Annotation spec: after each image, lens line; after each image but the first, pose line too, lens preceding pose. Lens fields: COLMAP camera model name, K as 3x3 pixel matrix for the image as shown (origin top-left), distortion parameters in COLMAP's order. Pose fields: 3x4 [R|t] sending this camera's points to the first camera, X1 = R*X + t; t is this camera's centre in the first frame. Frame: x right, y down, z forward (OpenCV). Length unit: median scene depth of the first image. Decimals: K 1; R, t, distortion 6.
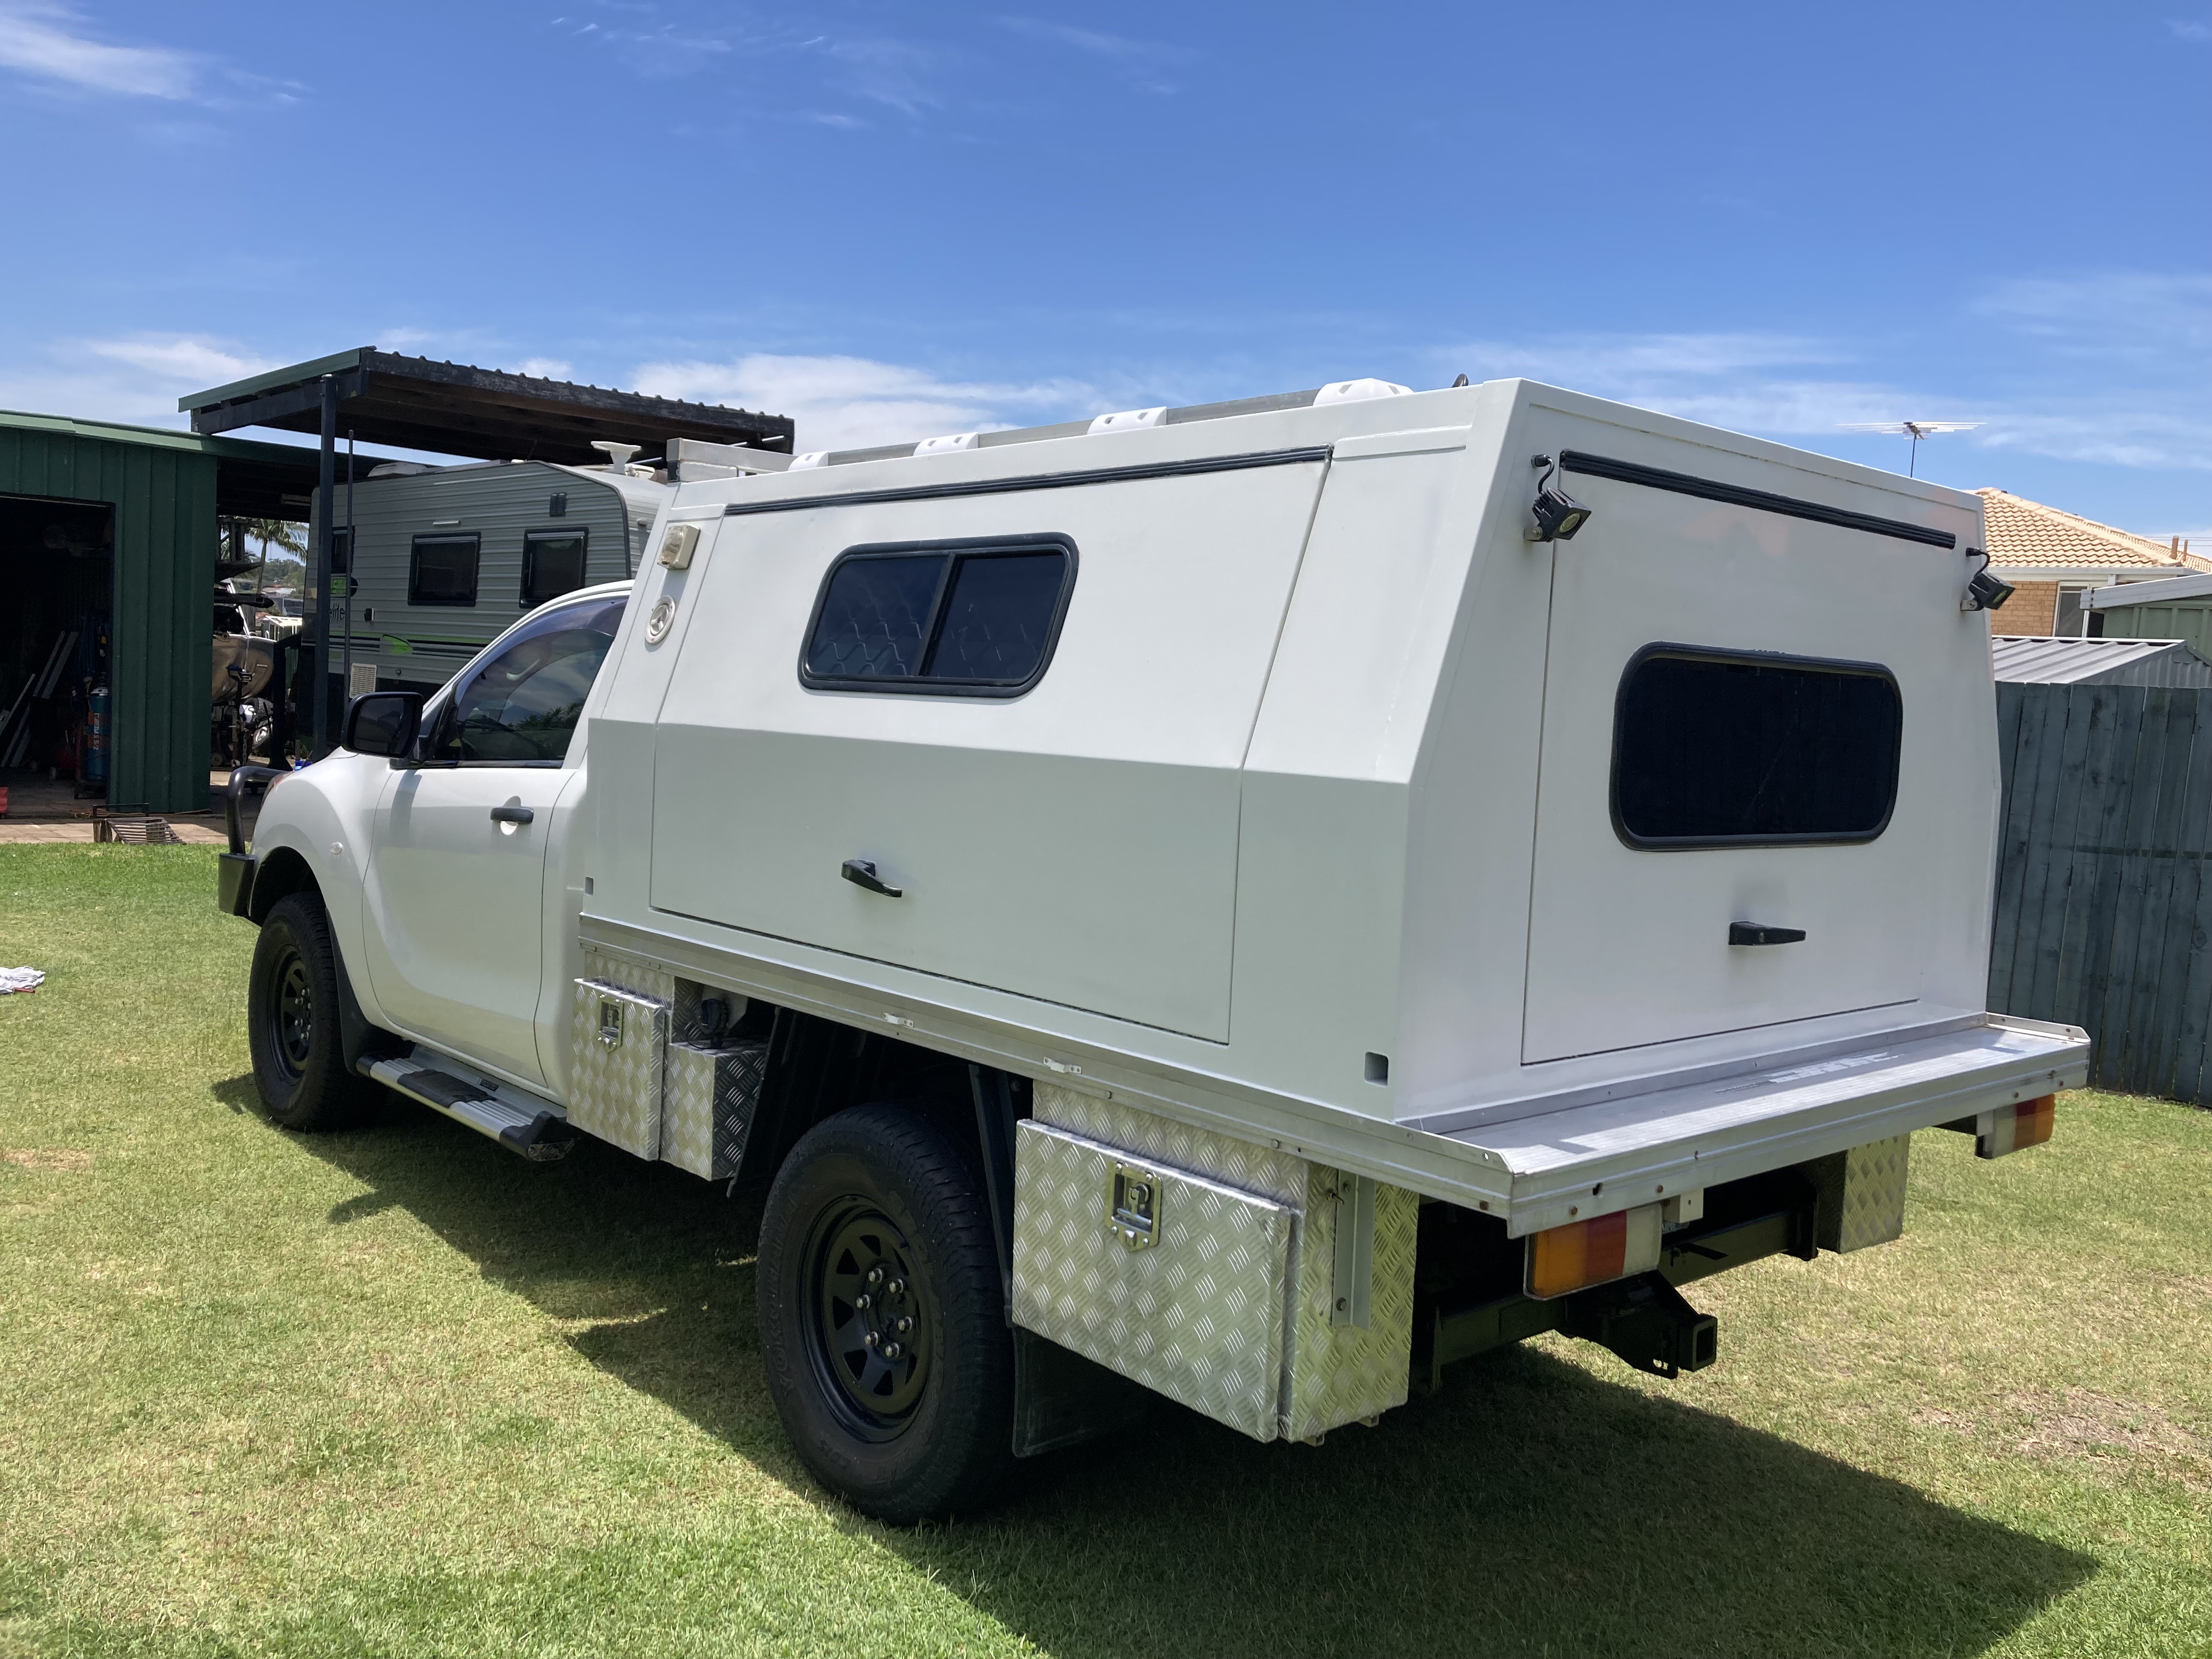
lens RADIAL K [[1803.8, 0, 1106.0], [0, 1803.8, 829.5], [0, 0, 1]] dist [-0.036990, -0.003290]
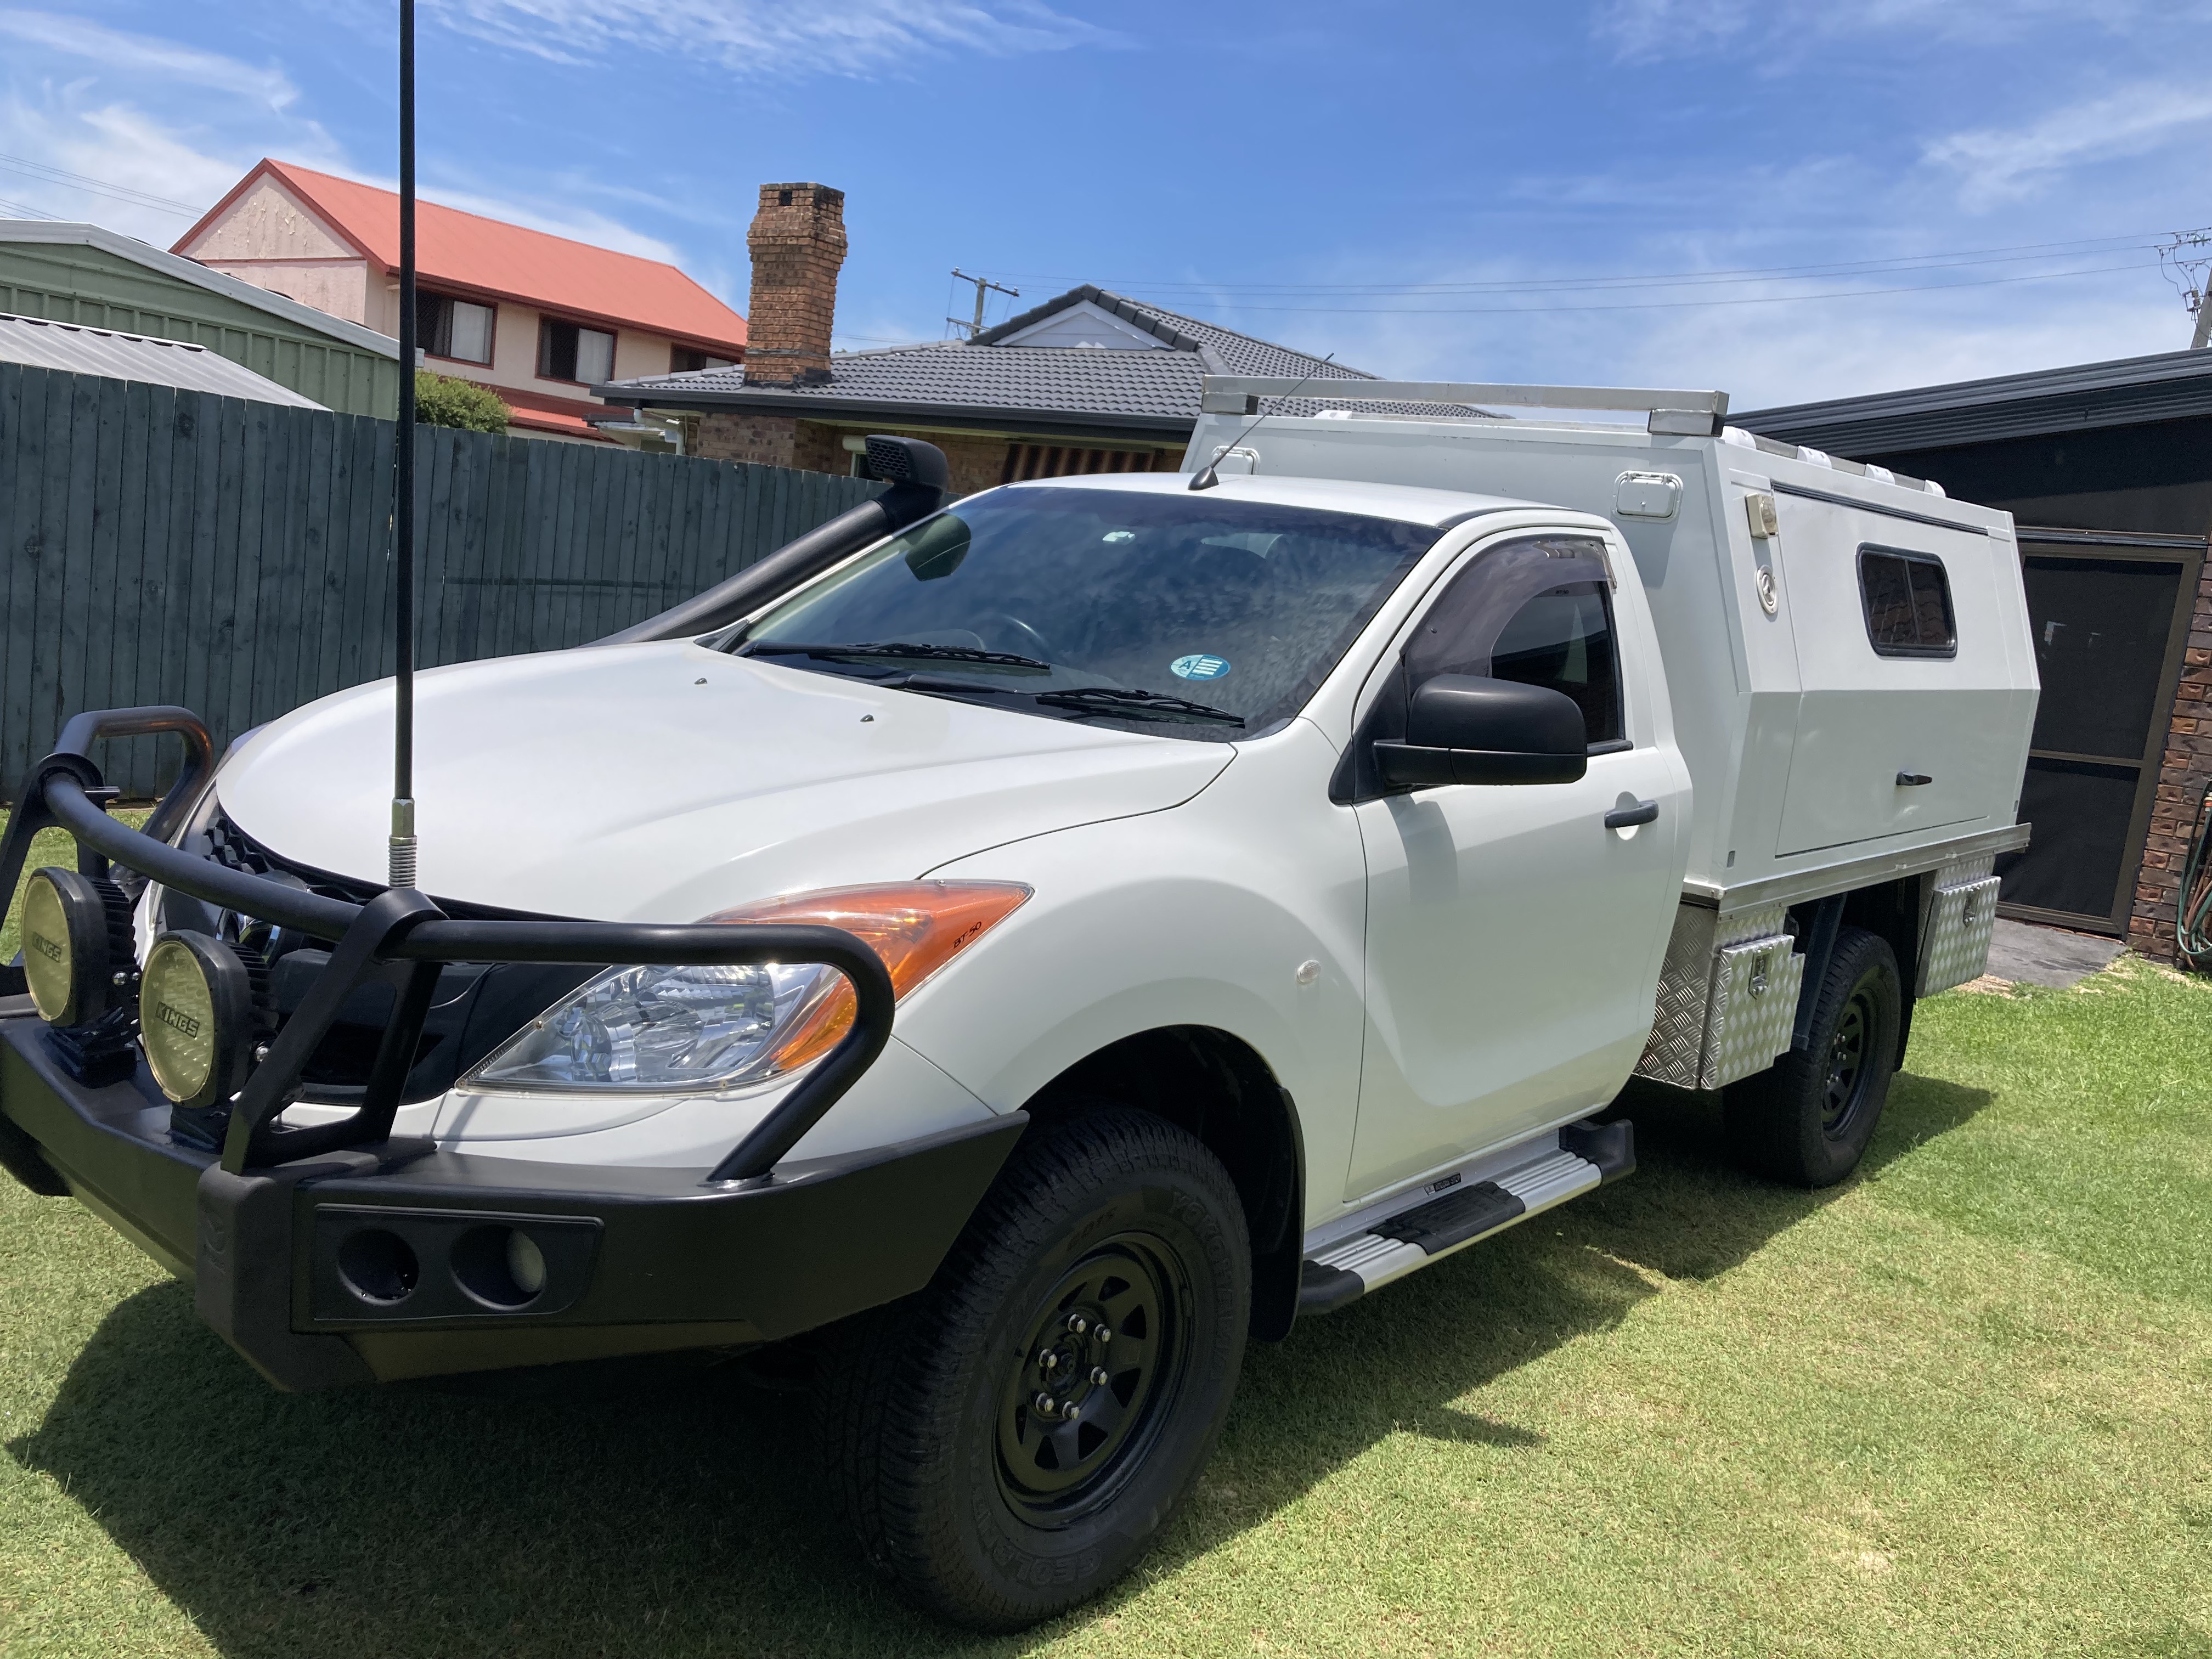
lens RADIAL K [[1803.8, 0, 1106.0], [0, 1803.8, 829.5], [0, 0, 1]] dist [-0.036990, -0.003290]
pose [[-0.118160, -0.218586, 0.968637, -0.628858], [-0.039508, 0.975733, 0.215368, -0.097133], [-0.992208, -0.012821, -0.123928, 0.762013]]
